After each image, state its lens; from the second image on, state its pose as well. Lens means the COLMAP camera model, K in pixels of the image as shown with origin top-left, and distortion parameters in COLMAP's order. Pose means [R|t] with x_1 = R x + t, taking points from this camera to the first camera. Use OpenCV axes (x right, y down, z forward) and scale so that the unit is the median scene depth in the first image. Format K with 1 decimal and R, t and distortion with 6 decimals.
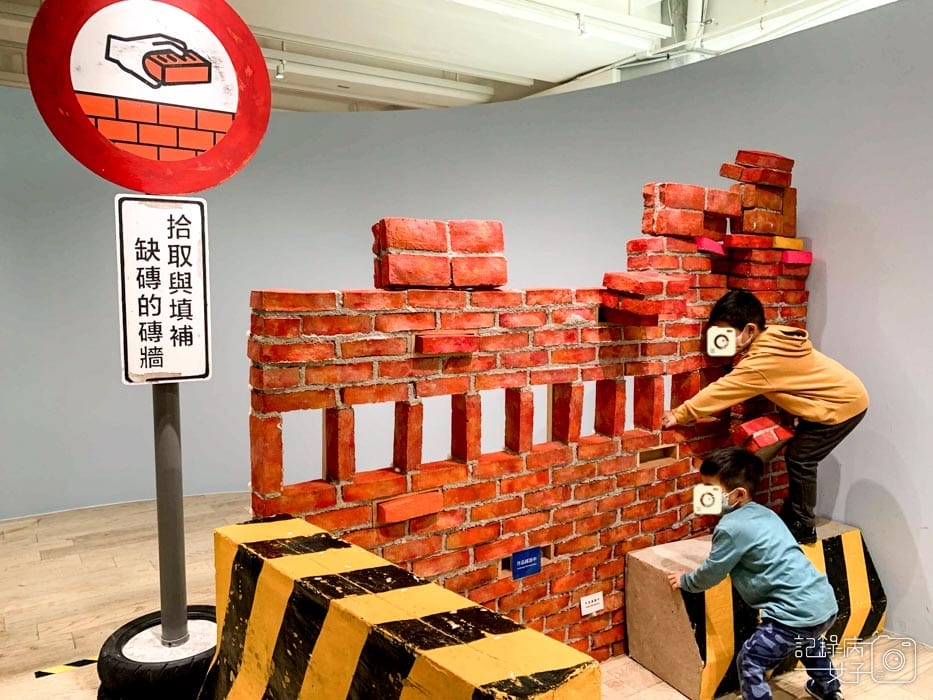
lens RADIAL K [[704.1, 0, 466.1], [0, 704.1, 342.7], [0, 0, 1]] dist [0.050517, -0.054793]
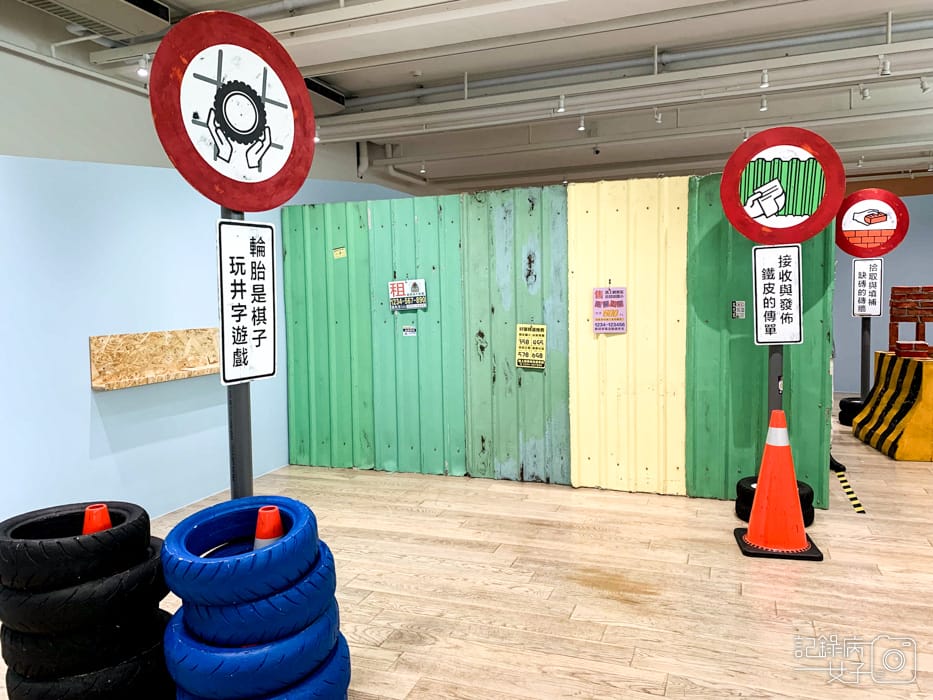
lens RADIAL K [[704.1, 0, 466.8], [0, 704.1, 338.8], [0, 0, 1]] dist [0.050517, -0.054793]
pose [[0.586098, 0.040439, -0.809231, 1.112170], [-0.047362, 0.998756, 0.015607, 0.190288], [0.808855, 0.029180, 0.587284, -2.316119]]
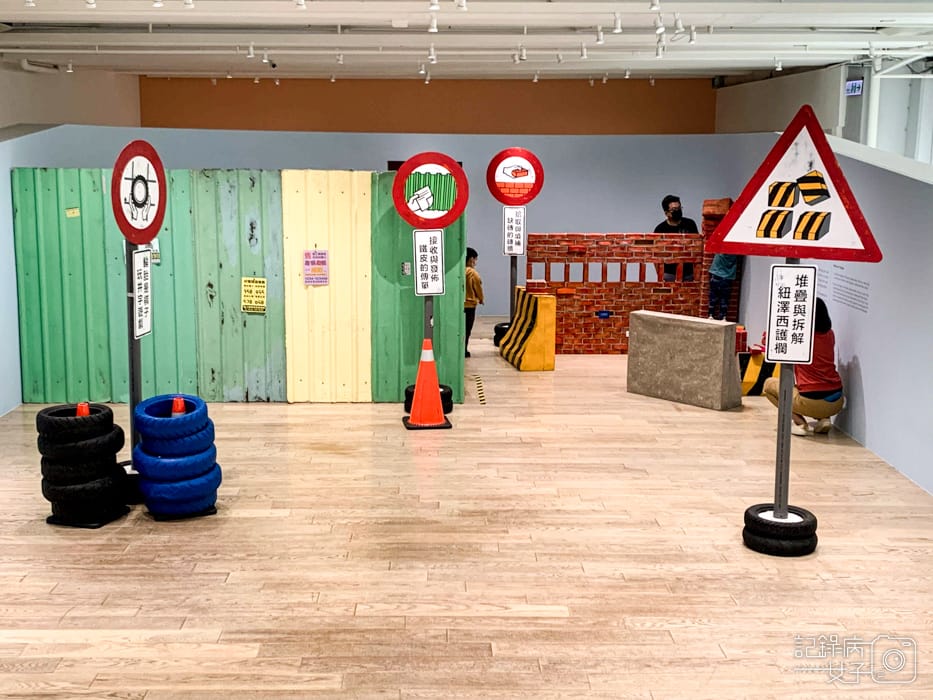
lens RADIAL K [[1138.4, 0, 466.9], [0, 1138.4, 345.9], [0, 0, 1]] dist [0.073005, 0.000000]
pose [[0.849632, 0.095586, -0.518642, 2.572306], [-0.049094, 0.993502, 0.102678, -0.076321], [0.525087, -0.061777, 0.848804, -4.329206]]
